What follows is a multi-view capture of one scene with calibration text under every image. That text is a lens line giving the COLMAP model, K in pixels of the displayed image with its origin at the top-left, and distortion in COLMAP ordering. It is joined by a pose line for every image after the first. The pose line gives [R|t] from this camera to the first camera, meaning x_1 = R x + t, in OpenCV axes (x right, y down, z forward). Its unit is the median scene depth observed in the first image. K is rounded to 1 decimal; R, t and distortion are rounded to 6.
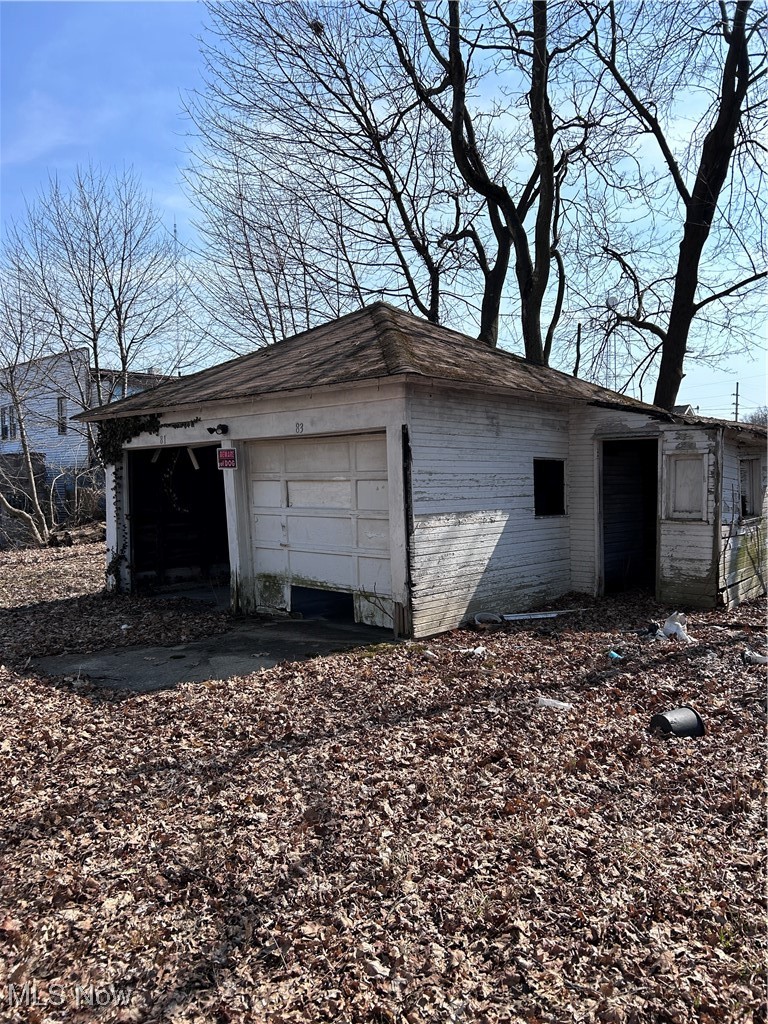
lens RADIAL K [[778.2, 0, 384.2], [0, 778.2, 512.4], [0, 0, 1]] dist [0.020728, -0.023860]
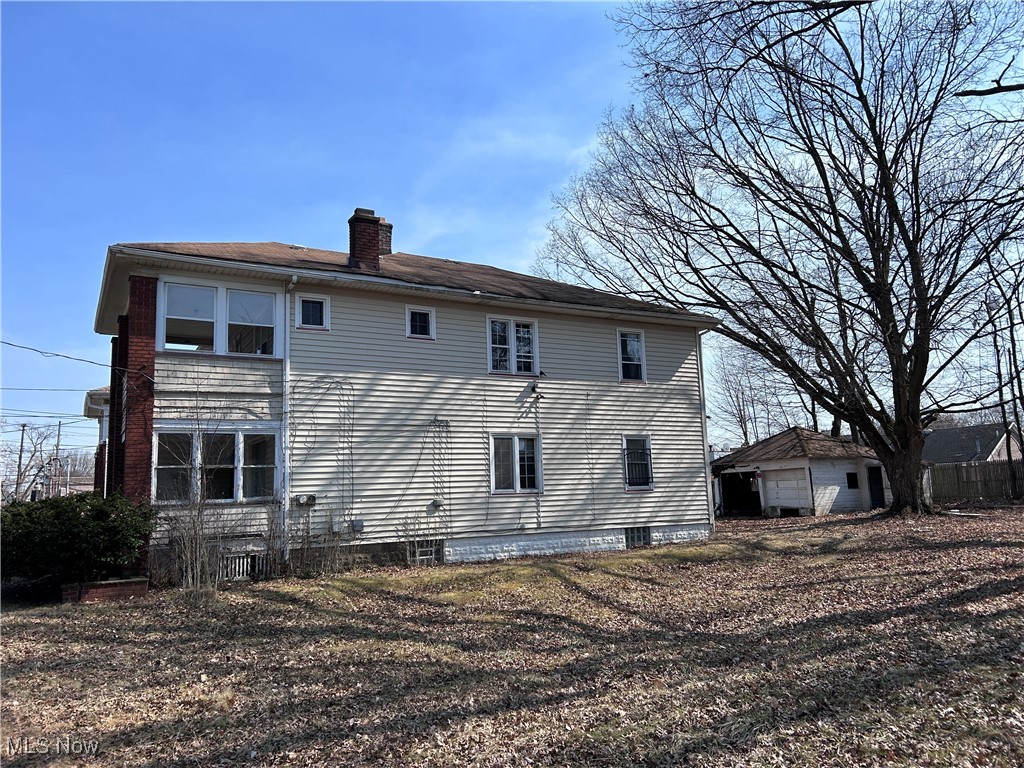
lens RADIAL K [[778.2, 0, 509.7], [0, 778.2, 385.0], [0, 0, 1]] dist [0.020728, -0.023860]
pose [[0.948535, -0.068996, -0.309064, -0.150537], [0.011976, 0.983094, -0.182710, 0.179771], [0.316446, 0.169606, 0.933325, -3.045565]]
